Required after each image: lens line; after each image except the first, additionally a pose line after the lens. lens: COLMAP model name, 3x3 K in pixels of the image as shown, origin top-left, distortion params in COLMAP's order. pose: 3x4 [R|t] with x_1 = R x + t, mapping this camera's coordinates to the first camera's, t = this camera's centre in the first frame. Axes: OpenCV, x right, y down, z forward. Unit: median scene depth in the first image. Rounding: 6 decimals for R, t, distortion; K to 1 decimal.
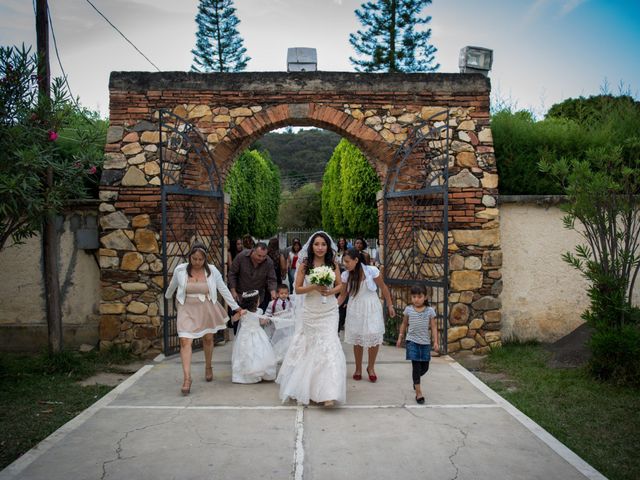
lens RADIAL K [[743.1, 0, 320.0], [0, 743.1, 240.0], [0, 0, 1]] dist [0.095275, -0.006965]
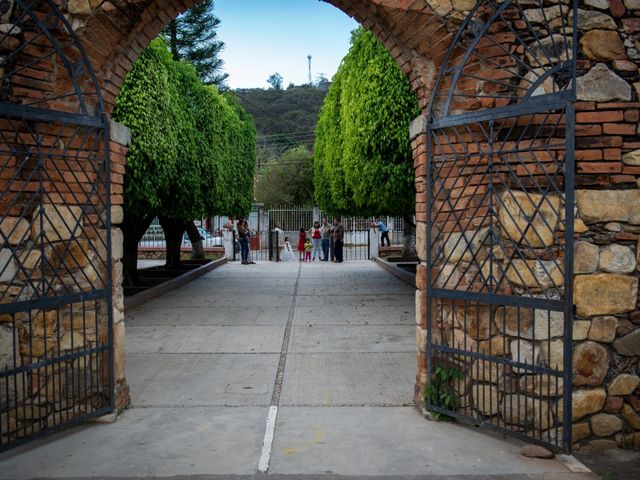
lens RADIAL K [[743.1, 0, 320.0], [0, 743.1, 240.0], [0, 0, 1]] dist [0.095275, -0.006965]
pose [[0.999989, -0.004435, 0.001314, 0.012376], [0.004404, 0.999729, 0.022838, 0.006649], [-0.001415, -0.022832, 0.999738, 0.506675]]
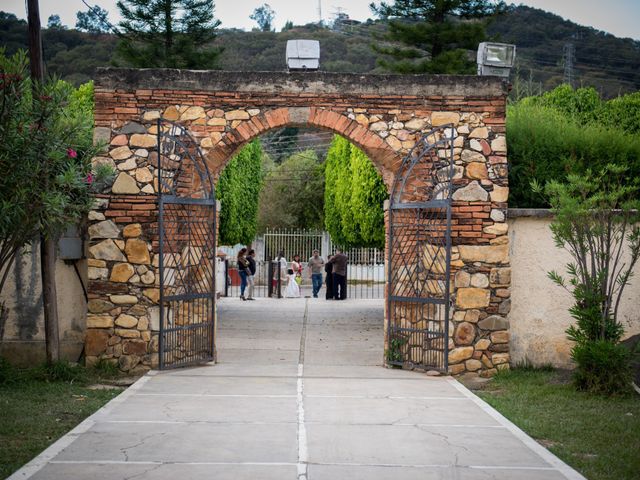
lens RADIAL K [[2905.7, 0, 320.0], [0, 2905.7, 240.0], [0, 0, 1]] dist [1.854032, 0.749893]
pose [[0.999855, 0.016713, -0.003198, 0.012117], [-0.016703, 0.999855, 0.003275, -0.029078], [0.003252, -0.003221, 0.999990, -2.690147]]
